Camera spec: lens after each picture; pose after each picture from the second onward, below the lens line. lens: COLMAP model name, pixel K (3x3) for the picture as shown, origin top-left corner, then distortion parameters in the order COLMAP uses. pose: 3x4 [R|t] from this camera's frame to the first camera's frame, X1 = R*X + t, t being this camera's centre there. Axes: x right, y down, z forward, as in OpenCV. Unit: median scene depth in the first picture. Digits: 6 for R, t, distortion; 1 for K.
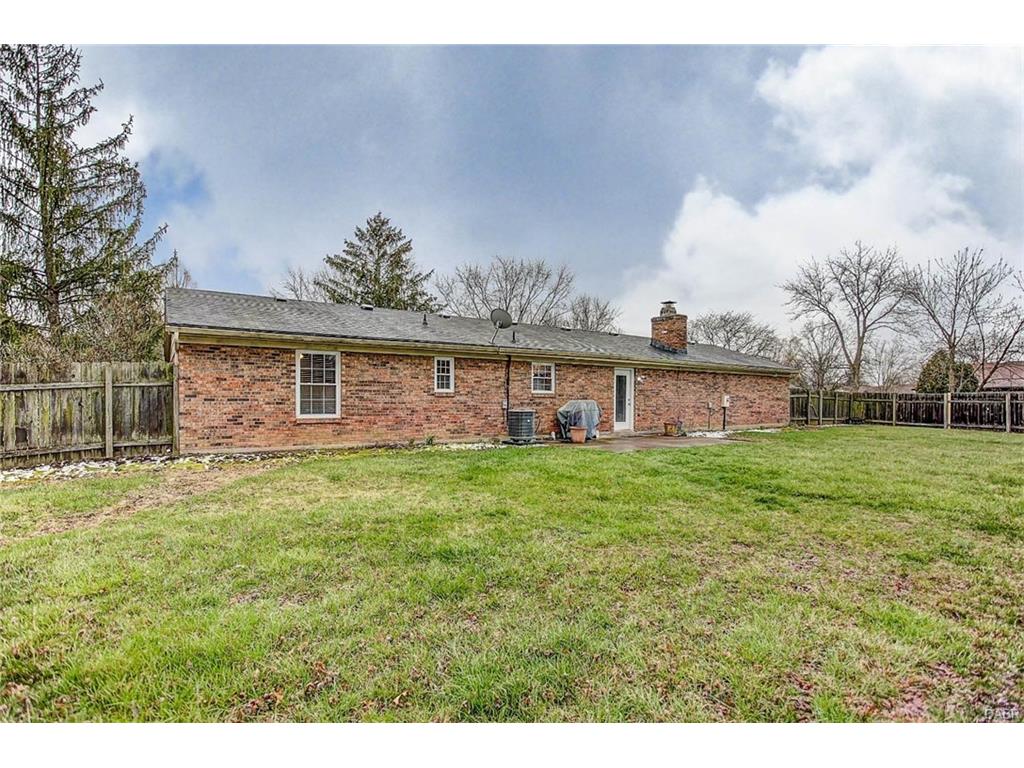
lens RADIAL K [[504.6, 0, 514.2], [0, 504.6, 377.2], [0, 0, 1]] dist [-0.061146, 0.028762]
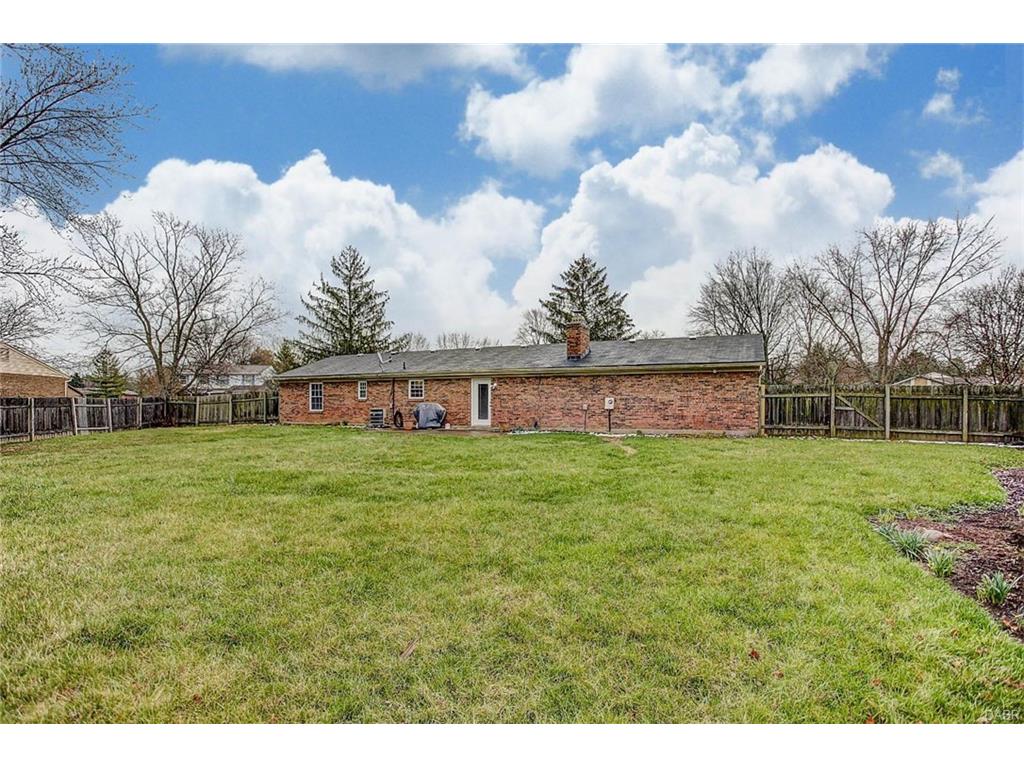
lens RADIAL K [[504.6, 0, 514.2], [0, 504.6, 377.2], [0, 0, 1]] dist [-0.061146, 0.028762]
pose [[0.508757, -0.051616, -0.859361, 1.666285], [0.040748, 0.998526, -0.035852, 0.035021], [0.859945, -0.016778, 0.510110, 0.474881]]
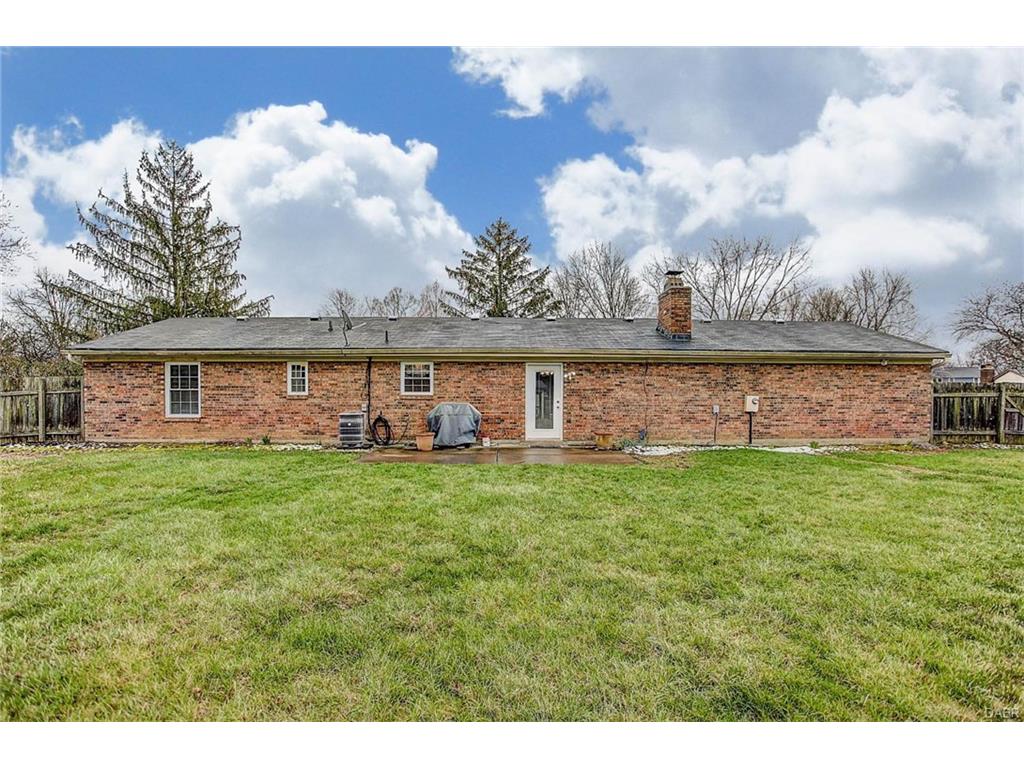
lens RADIAL K [[504.6, 0, 514.2], [0, 504.6, 377.2], [0, 0, 1]] dist [-0.061146, 0.028762]
pose [[0.837301, -0.025483, -0.546148, 0.742772], [0.026267, 0.999635, -0.006373, 0.010197], [0.546111, -0.009009, 0.837664, 0.341181]]
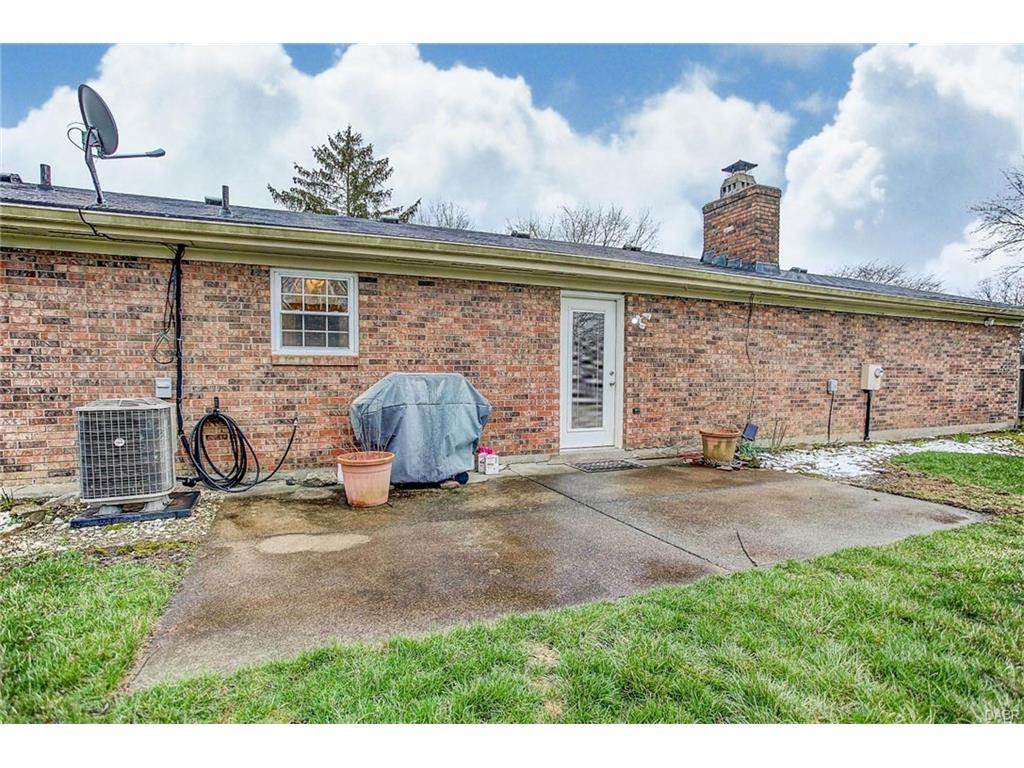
lens RADIAL K [[514.4, 0, 512.4], [0, 514.4, 389.2], [0, 0, 1]] dist [-0.064075, 0.031746]
pose [[0.978236, -0.002420, -0.207481, 0.285560], [0.015276, 0.998058, 0.060382, 0.038018], [0.206932, -0.062237, 0.976374, 0.698606]]
